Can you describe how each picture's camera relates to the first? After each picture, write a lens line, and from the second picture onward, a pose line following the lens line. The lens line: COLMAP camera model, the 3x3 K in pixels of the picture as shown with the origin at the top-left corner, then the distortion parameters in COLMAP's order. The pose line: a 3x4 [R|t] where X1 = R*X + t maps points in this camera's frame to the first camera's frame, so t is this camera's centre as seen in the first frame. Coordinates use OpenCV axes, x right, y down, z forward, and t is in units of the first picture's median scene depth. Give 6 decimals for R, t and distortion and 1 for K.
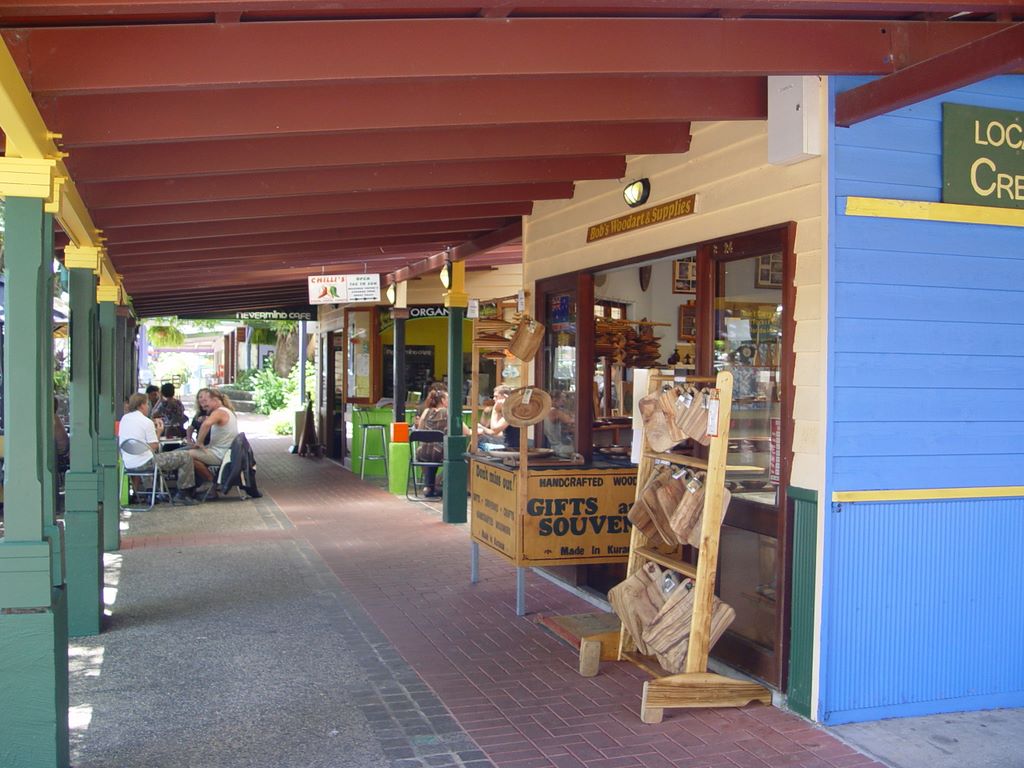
lens RADIAL K [[1199.4, 0, 513.1], [0, 1199.4, 384.3], [0, 0, 1]] dist [-0.187098, 0.000000]
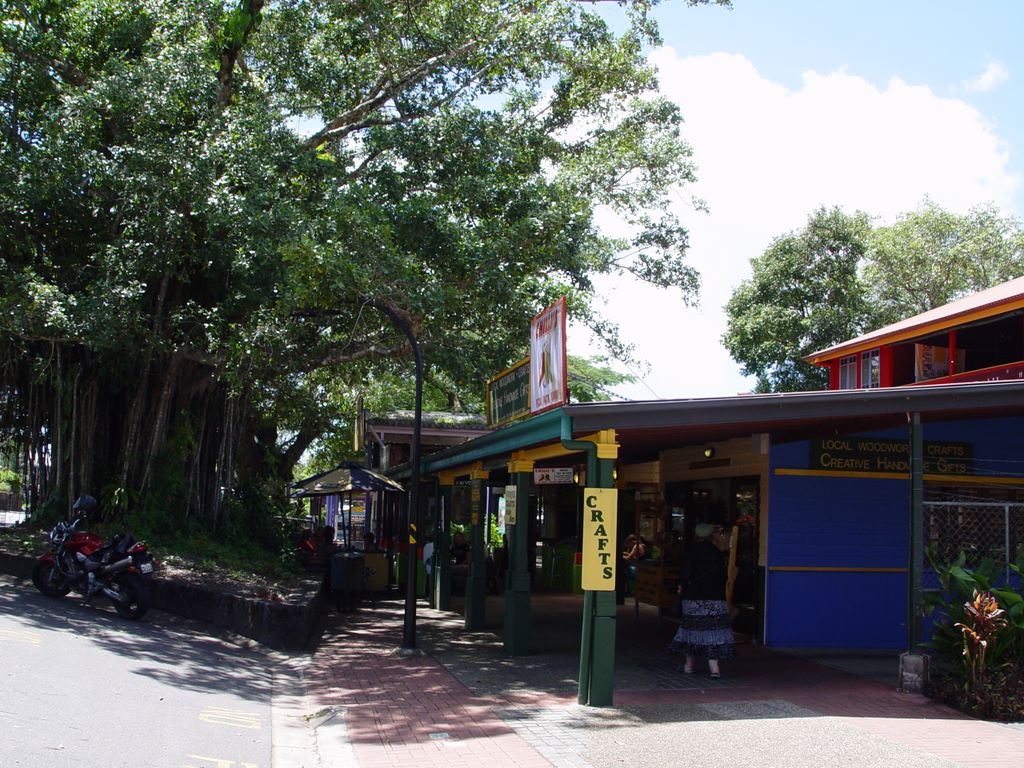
lens RADIAL K [[1199.4, 0, 512.2], [0, 1199.4, 384.3], [0, 0, 1]] dist [-0.187098, 0.000000]
pose [[0.995878, 0.011423, -0.089976, -0.101506], [-0.022547, 0.992074, -0.123615, 0.015237], [0.087851, 0.125134, 0.988243, -1.824008]]
